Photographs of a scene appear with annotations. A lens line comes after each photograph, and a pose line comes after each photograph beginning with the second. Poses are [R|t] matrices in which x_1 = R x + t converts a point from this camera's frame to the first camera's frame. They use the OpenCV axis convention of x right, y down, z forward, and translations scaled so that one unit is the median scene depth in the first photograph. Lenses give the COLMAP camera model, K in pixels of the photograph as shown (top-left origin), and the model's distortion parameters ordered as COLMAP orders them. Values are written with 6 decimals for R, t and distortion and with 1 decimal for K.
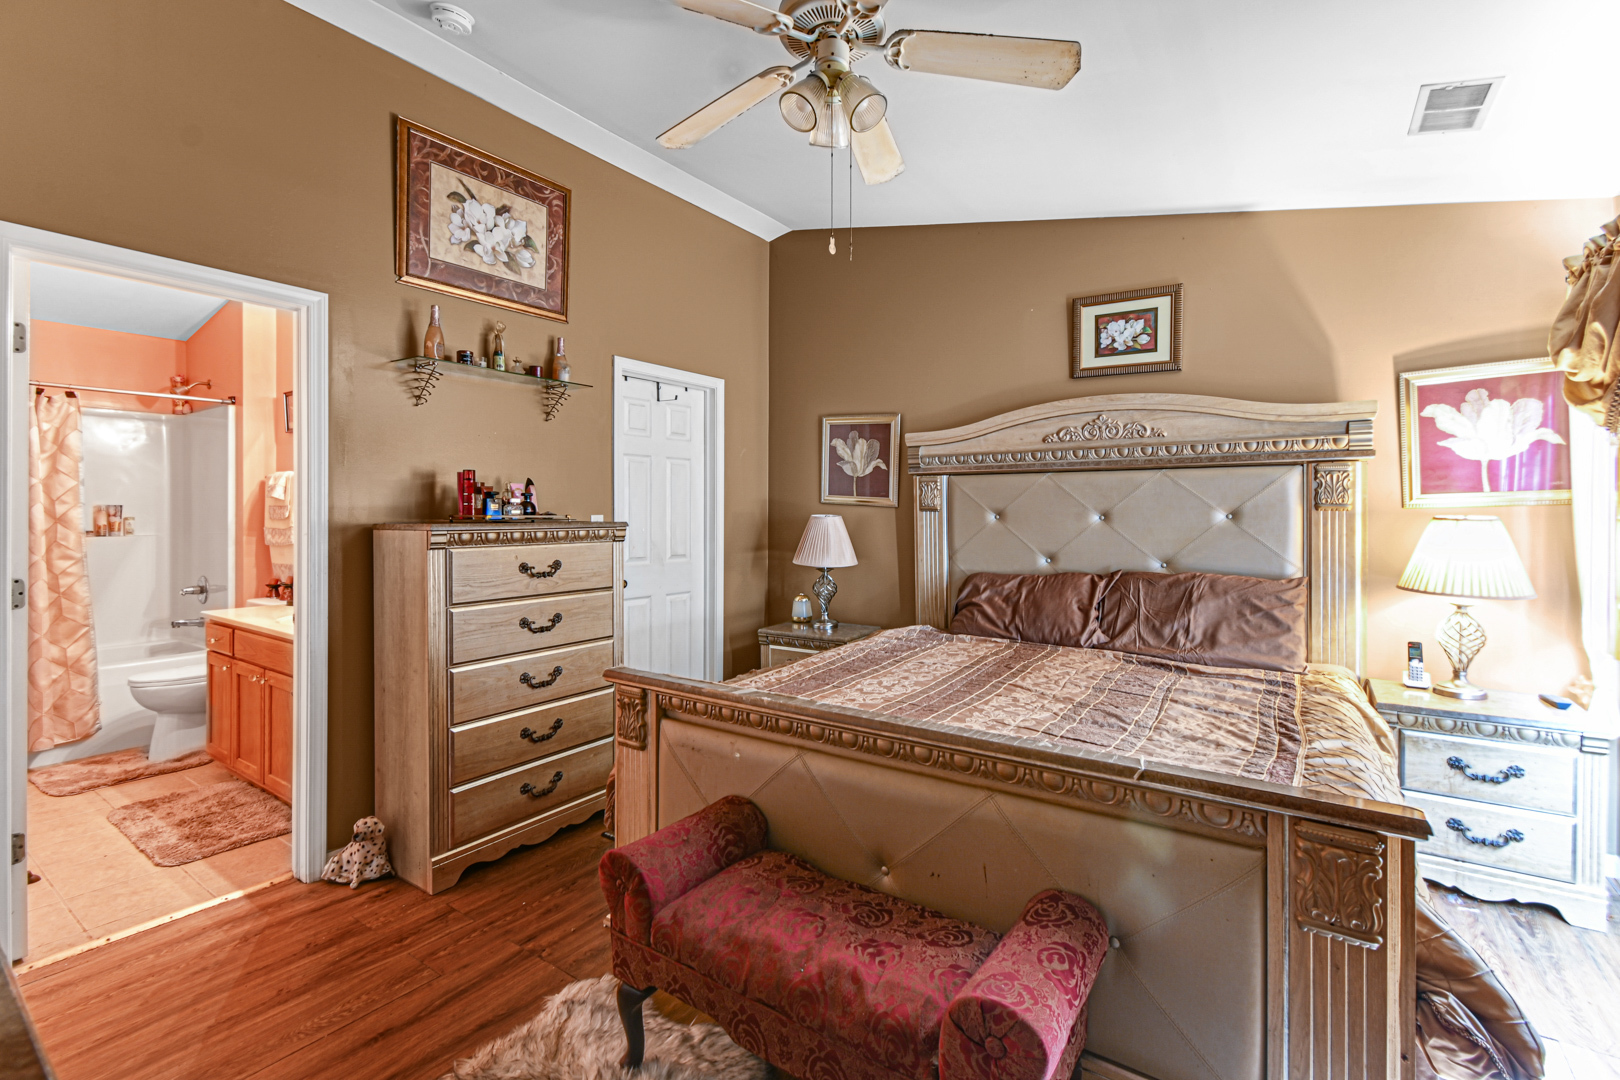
lens RADIAL K [[736.7, 0, 805.3], [0, 736.7, 536.6], [0, 0, 1]] dist [-0.002991, -0.000338]
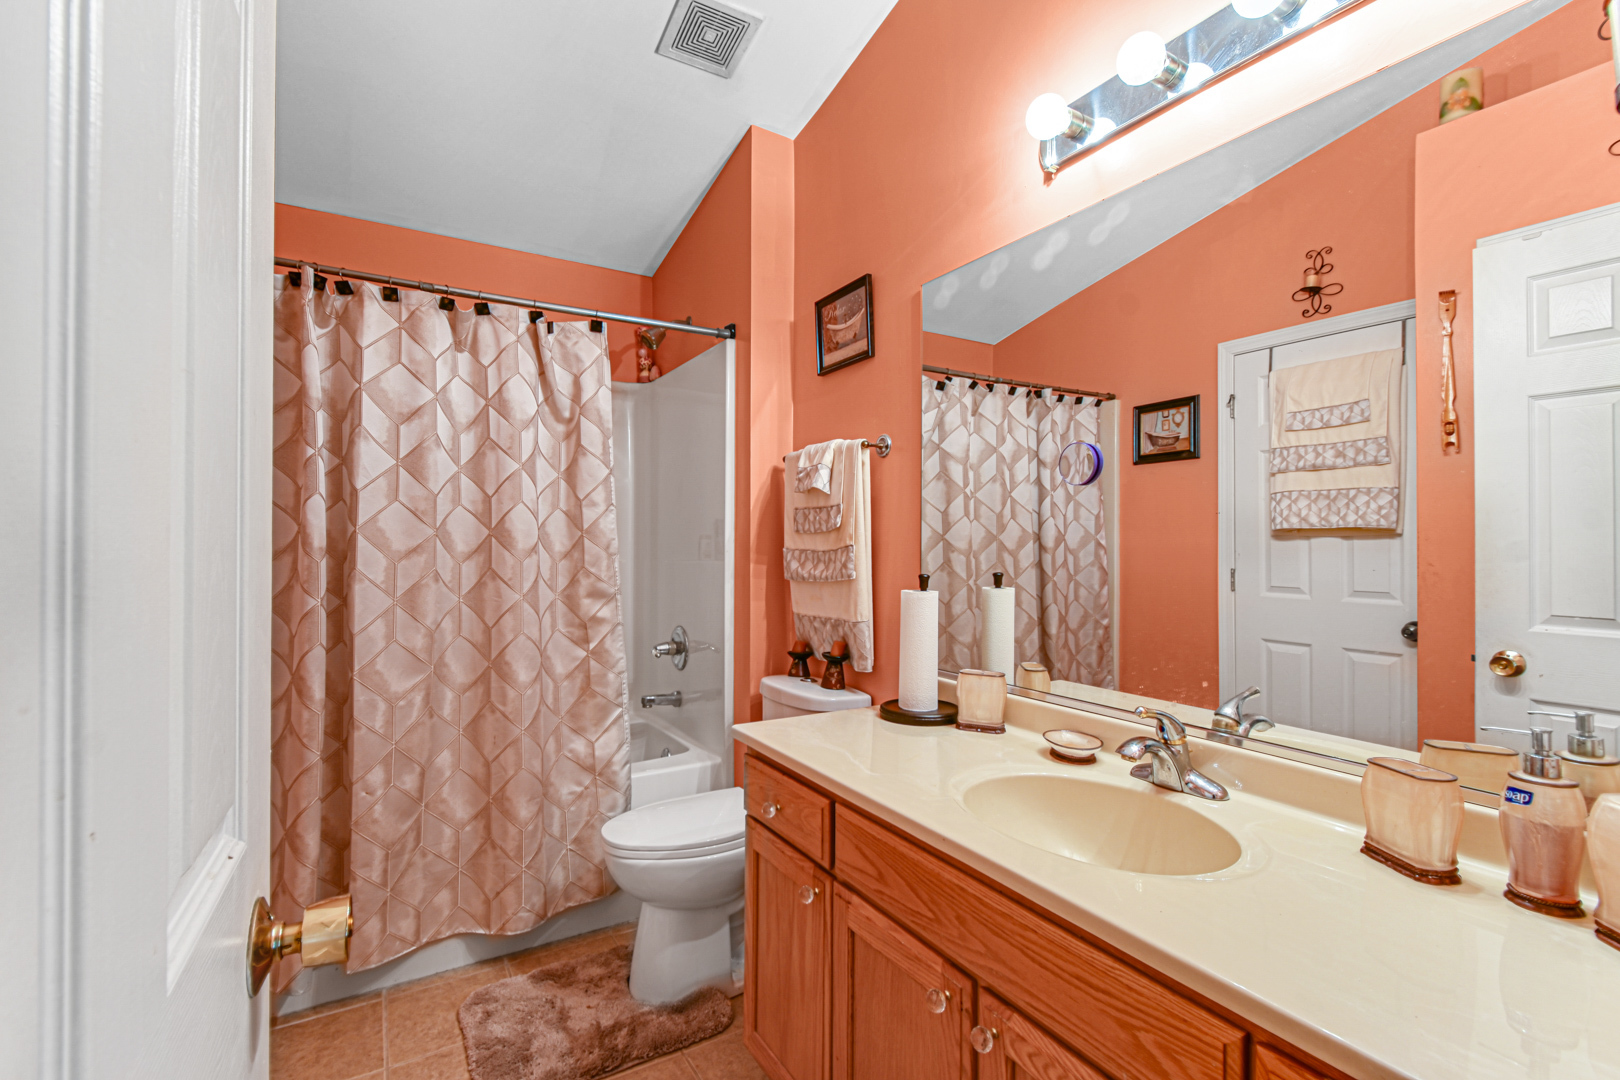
lens RADIAL K [[736.7, 0, 813.6], [0, 736.7, 544.4], [0, 0, 1]] dist [-0.002991, -0.000338]
pose [[0.914912, -0.020698, -0.403121, -0.485295], [0.013709, 0.999702, -0.020215, -0.003684], [0.403419, 0.012969, 0.914923, 0.491798]]
